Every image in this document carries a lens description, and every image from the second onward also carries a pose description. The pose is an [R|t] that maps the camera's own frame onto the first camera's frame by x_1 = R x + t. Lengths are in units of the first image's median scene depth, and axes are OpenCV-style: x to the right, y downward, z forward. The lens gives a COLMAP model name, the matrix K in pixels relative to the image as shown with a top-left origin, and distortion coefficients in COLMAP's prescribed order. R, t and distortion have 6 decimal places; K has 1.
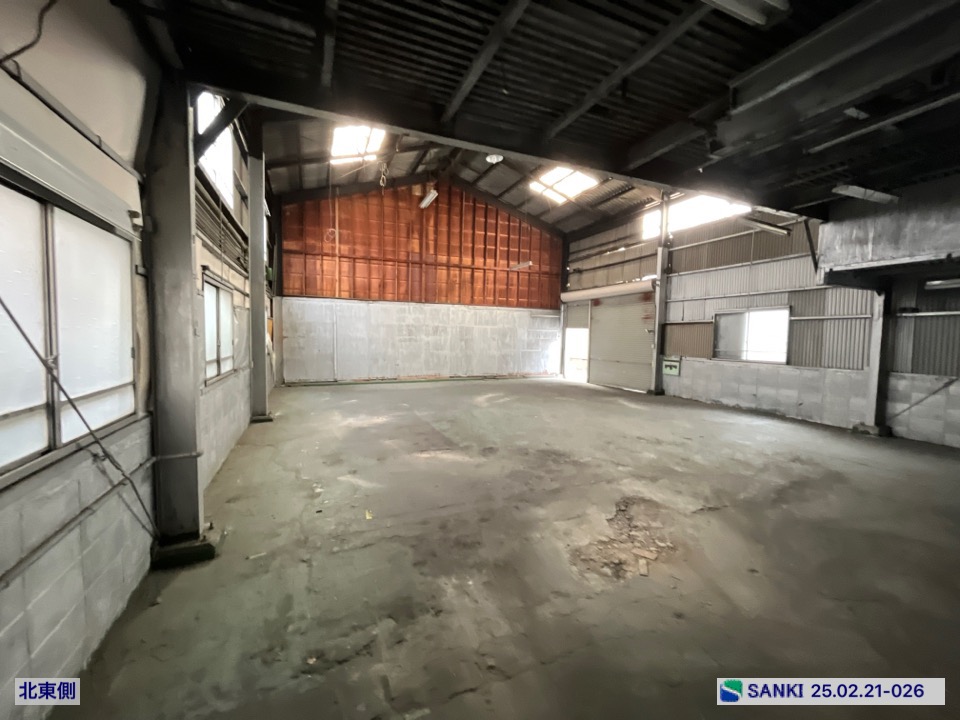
lens RADIAL K [[382.8, 0, 475.9], [0, 382.8, 359.9], [0, 0, 1]] dist [-0.000518, -0.001734]
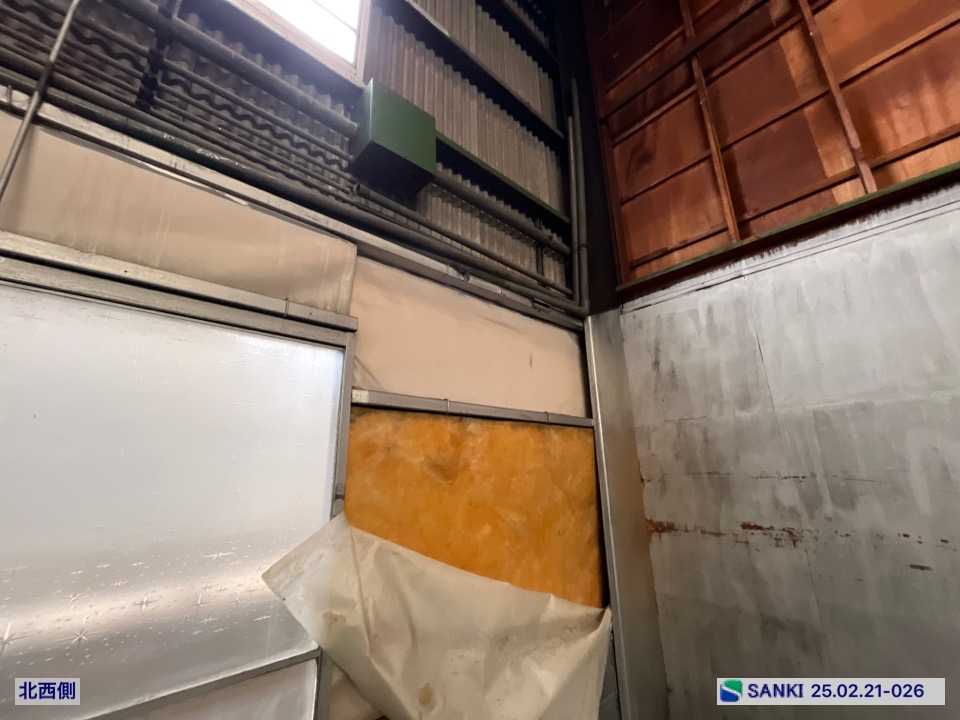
lens RADIAL K [[382.8, 0, 474.3], [0, 382.8, 361.3], [0, 0, 1]] dist [-0.000518, -0.001734]
pose [[0.293363, -0.278228, -0.914619, -0.533359], [-0.030942, 0.953448, -0.299965, -0.113389], [0.955500, 0.116299, 0.271097, 1.315601]]
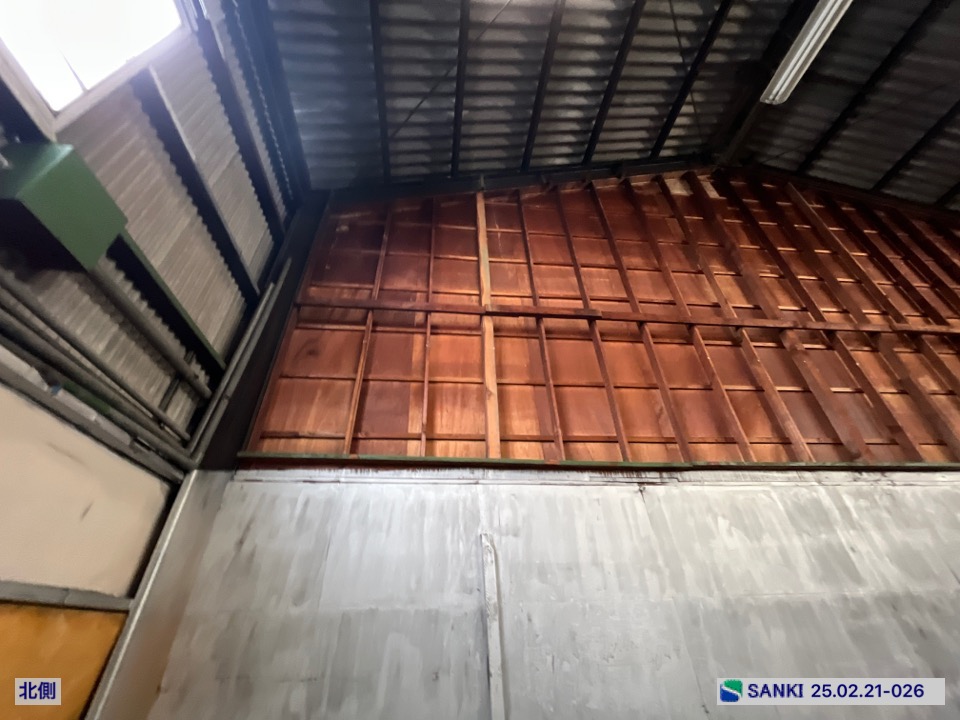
lens RADIAL K [[382.8, 0, 475.0], [0, 382.8, 363.9], [0, 0, 1]] dist [-0.000518, -0.001734]
pose [[0.953032, -0.207015, -0.221075, -0.500897], [0.026097, 0.783351, -0.621031, -0.123558], [0.301742, 0.586094, 0.751961, 1.285961]]
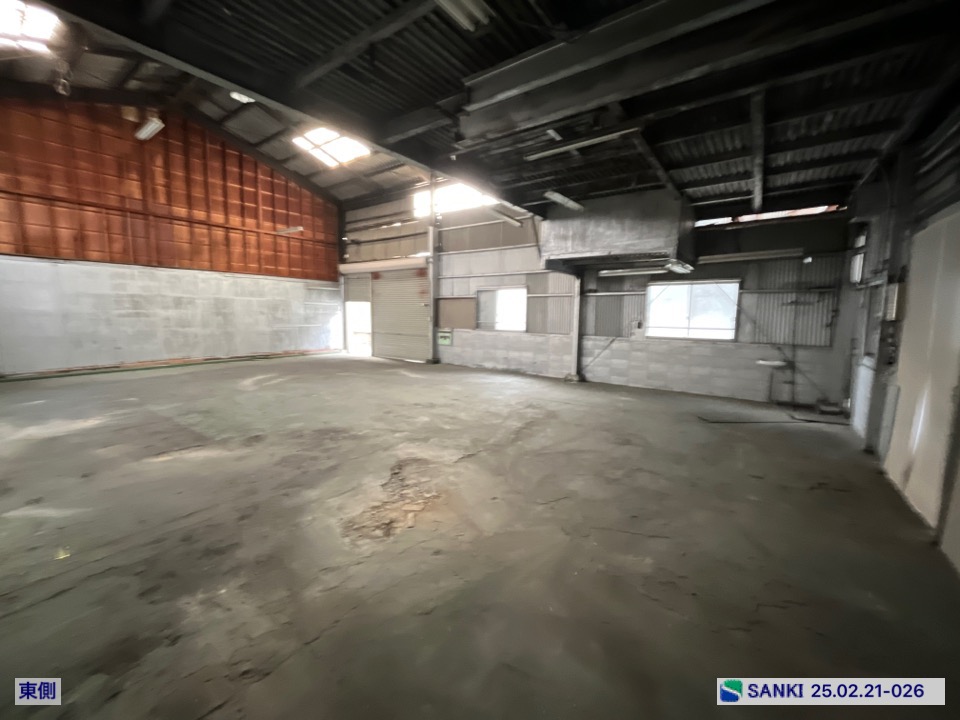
lens RADIAL K [[382.8, 0, 476.7], [0, 382.8, 359.1], [0, 0, 1]] dist [-0.000518, -0.001734]
pose [[0.862270, -0.064225, 0.502360, 0.041298], [0.031792, 0.996834, 0.072874, 0.003887], [-0.505450, -0.046866, 0.861582, -0.010863]]
